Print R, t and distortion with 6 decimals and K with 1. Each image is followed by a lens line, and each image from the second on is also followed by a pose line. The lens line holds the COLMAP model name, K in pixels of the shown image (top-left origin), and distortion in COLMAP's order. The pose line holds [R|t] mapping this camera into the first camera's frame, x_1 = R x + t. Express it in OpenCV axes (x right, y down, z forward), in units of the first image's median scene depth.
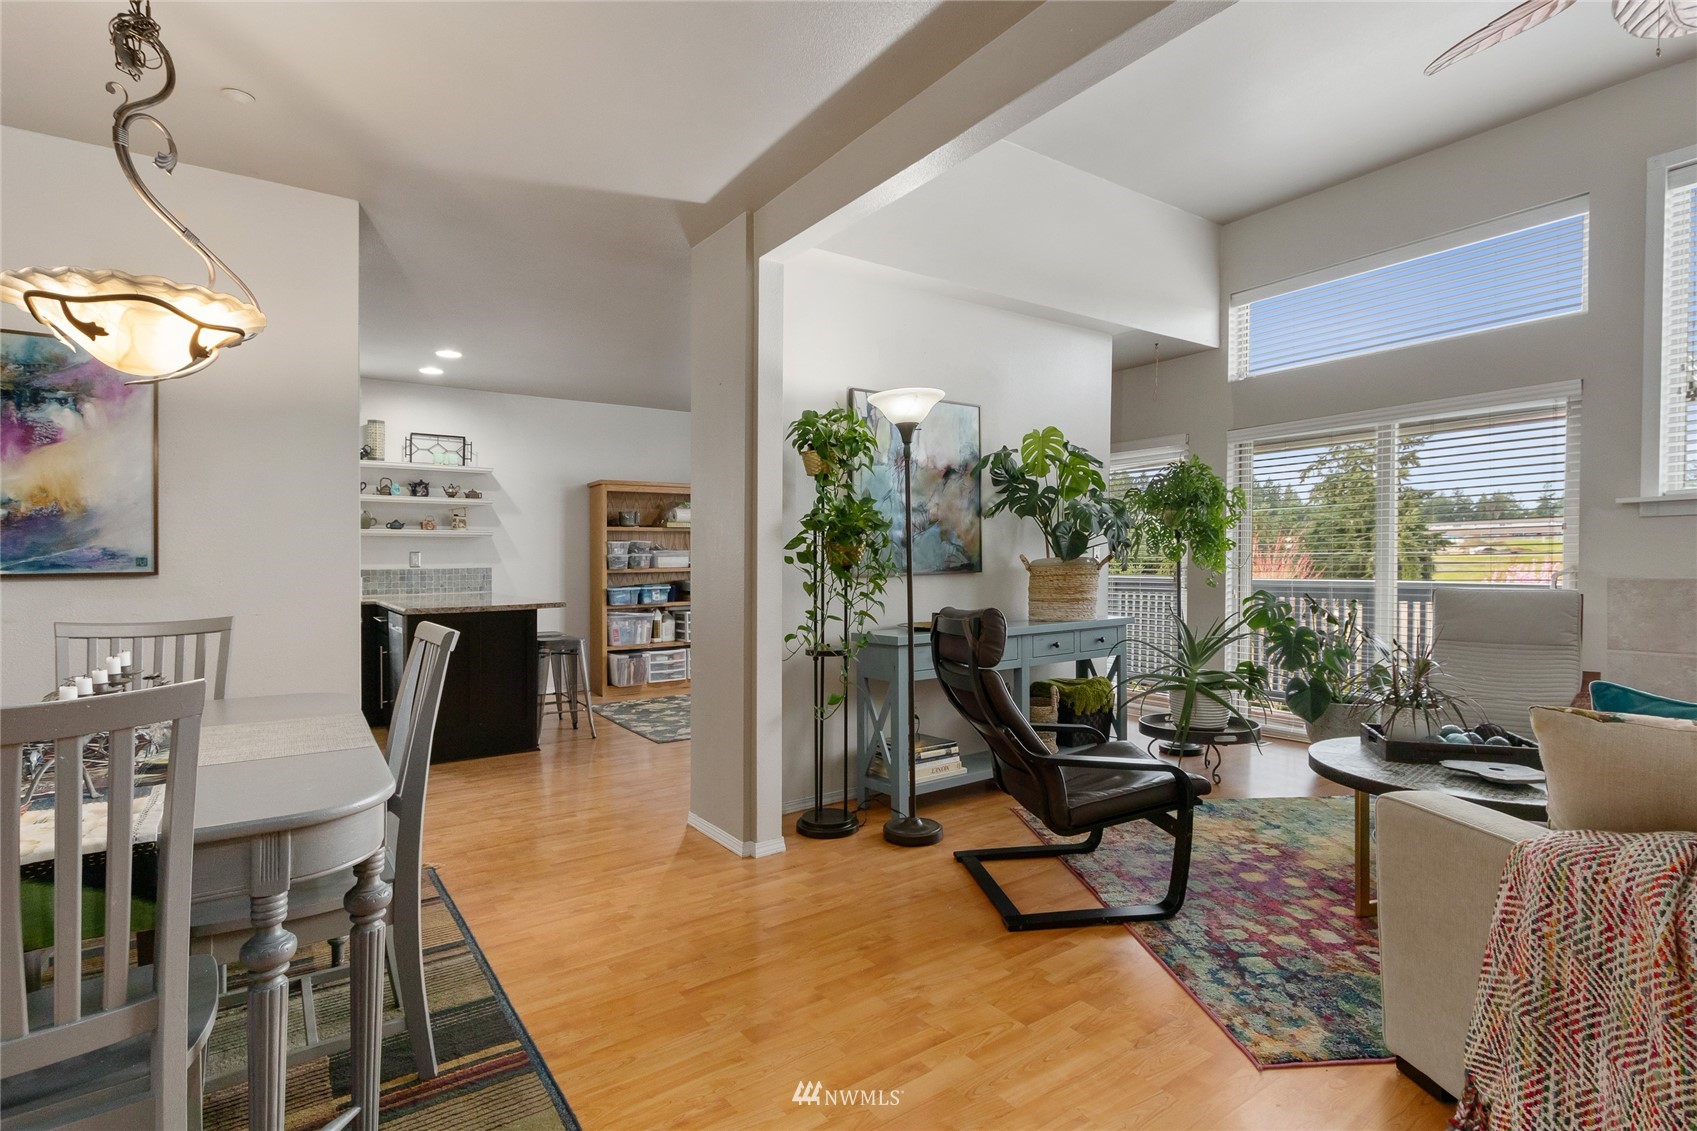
lens RADIAL K [[798.6, 0, 860.9], [0, 798.6, 558.0], [0, 0, 1]] dist [0.011317, 0.000739]
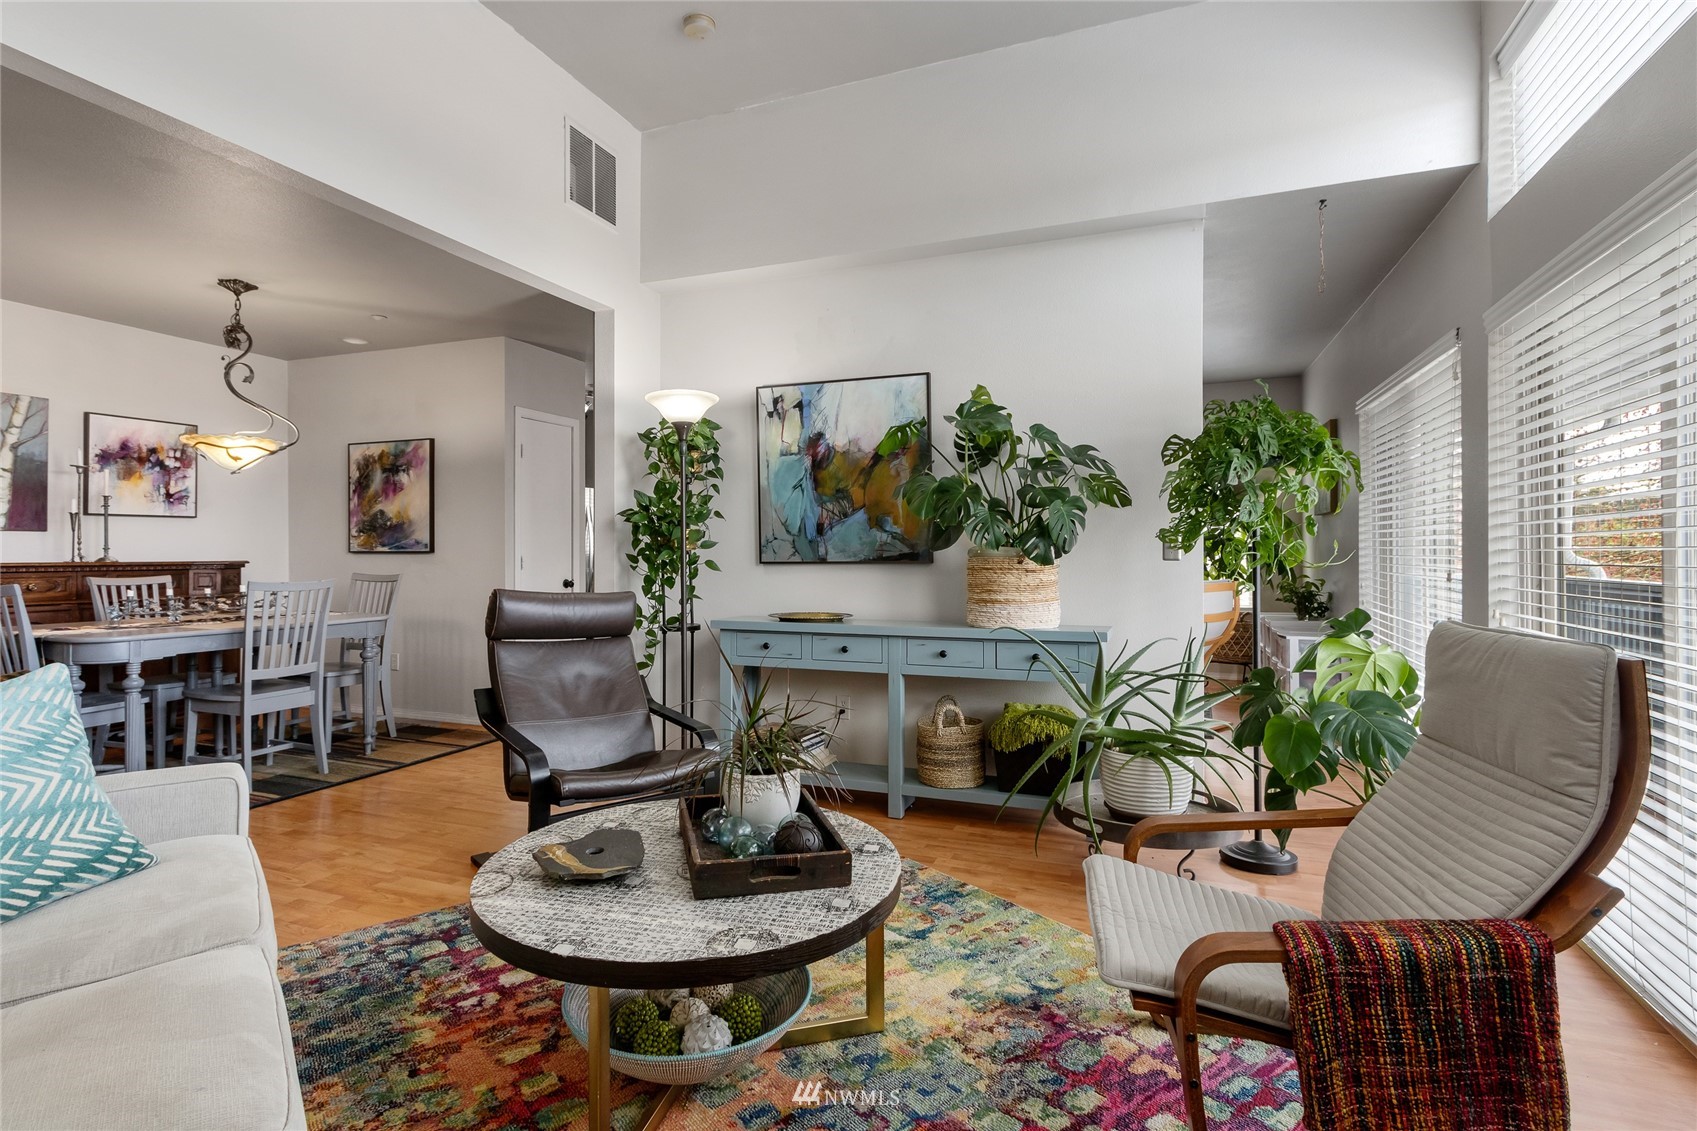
lens RADIAL K [[796.6, 0, 832.1], [0, 796.6, 548.8], [0, 0, 1]] dist [-0.000728, -0.009368]
pose [[0.569702, 0.009546, -0.821796, 1.556090], [-0.001561, 0.999943, 0.010534, -0.012707], [0.821850, -0.004718, 0.569685, 0.821029]]
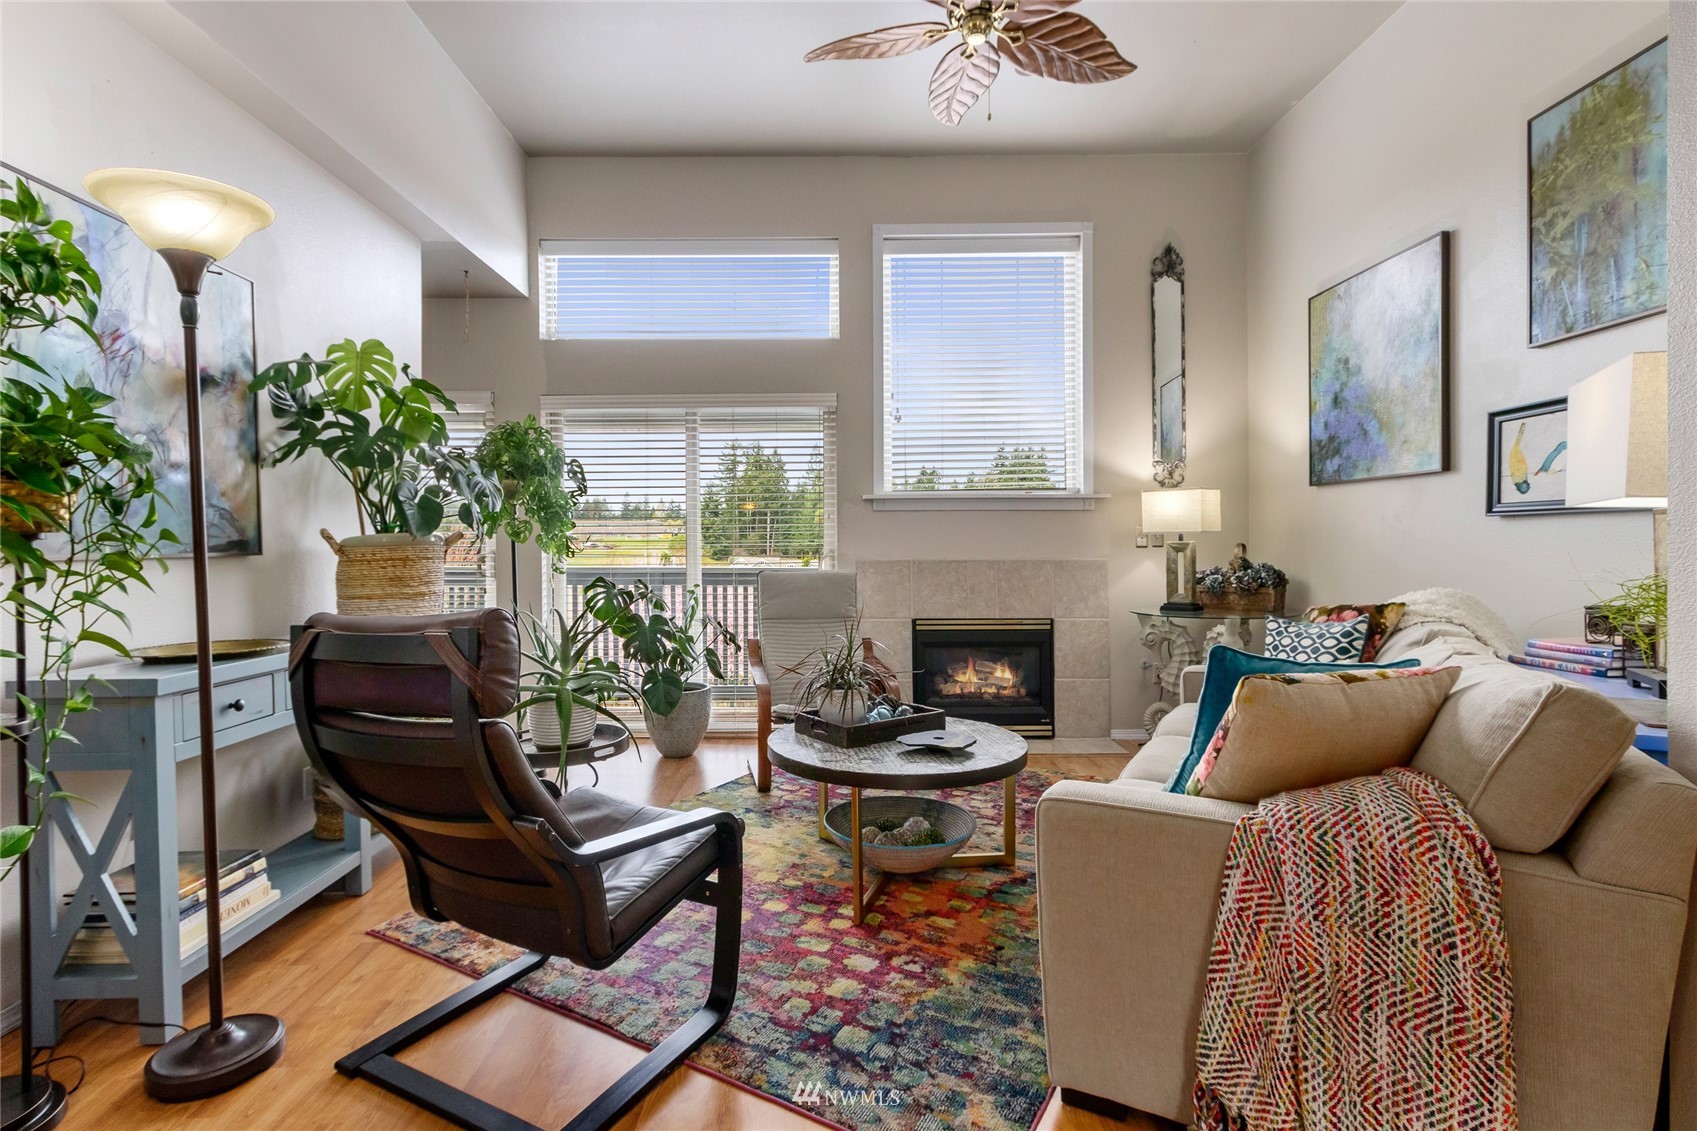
lens RADIAL K [[808.4, 0, 791.1], [0, 808.4, 565.8], [0, 0, 1]] dist [0.003875, -0.000375]
pose [[0.608163, -0.008517, 0.793767, -0.168273], [-0.005348, 0.999876, 0.014825, 0.026115], [-0.793794, -0.013261, 0.608042, 0.549006]]
